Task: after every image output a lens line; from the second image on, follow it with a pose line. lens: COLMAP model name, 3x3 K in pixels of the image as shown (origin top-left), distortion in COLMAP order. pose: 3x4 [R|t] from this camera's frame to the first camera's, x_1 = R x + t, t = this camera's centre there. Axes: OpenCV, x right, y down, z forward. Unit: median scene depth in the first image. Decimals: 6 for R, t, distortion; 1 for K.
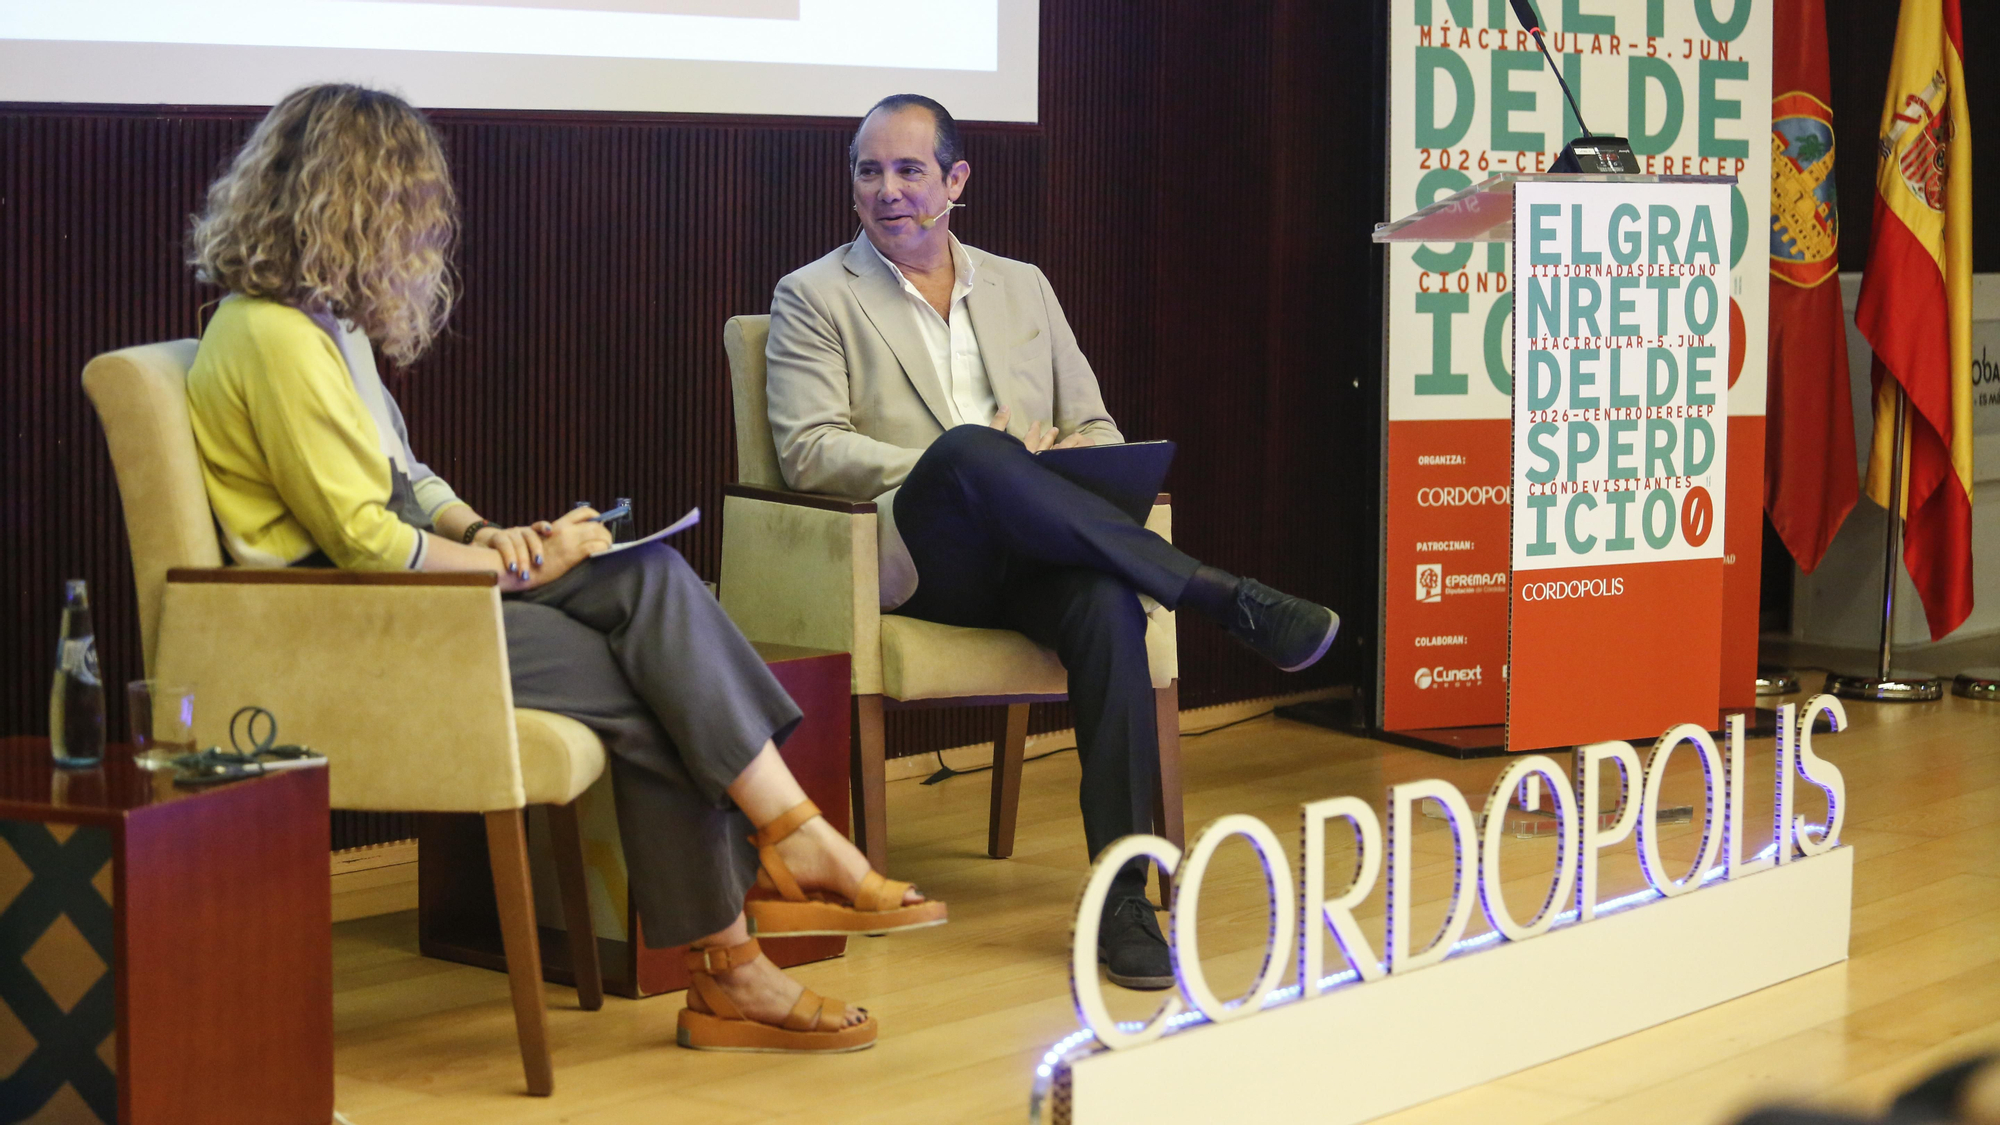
lens RADIAL K [[4120.3, 0, 1002.4], [0, 4120.3, 608.8], [0, 0, 1]] dist [-0.301478, -0.018103]
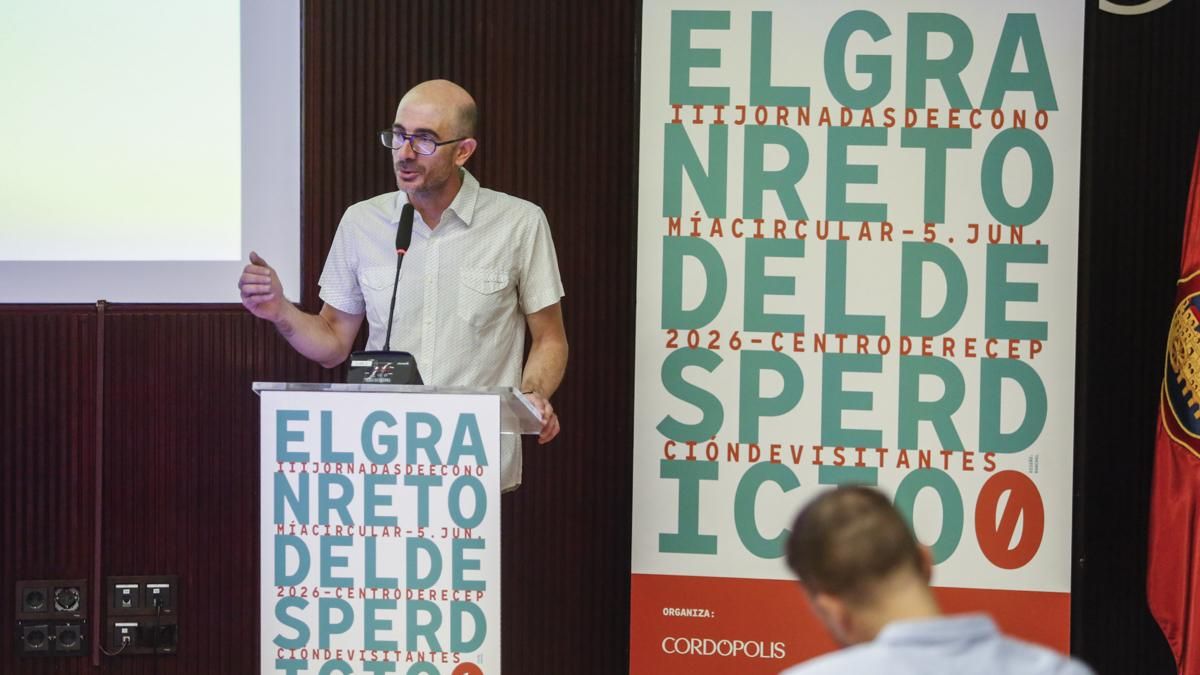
lens RADIAL K [[4557.6, 0, 597.9], [0, 4557.6, 342.2], [0, 0, 1]] dist [0.299456, -0.003949]
pose [[0.739145, 0.044584, -0.672069, 1.055233], [-0.071088, 0.997398, -0.012017, -0.107184], [0.669784, 0.056658, 0.740391, 0.090479]]
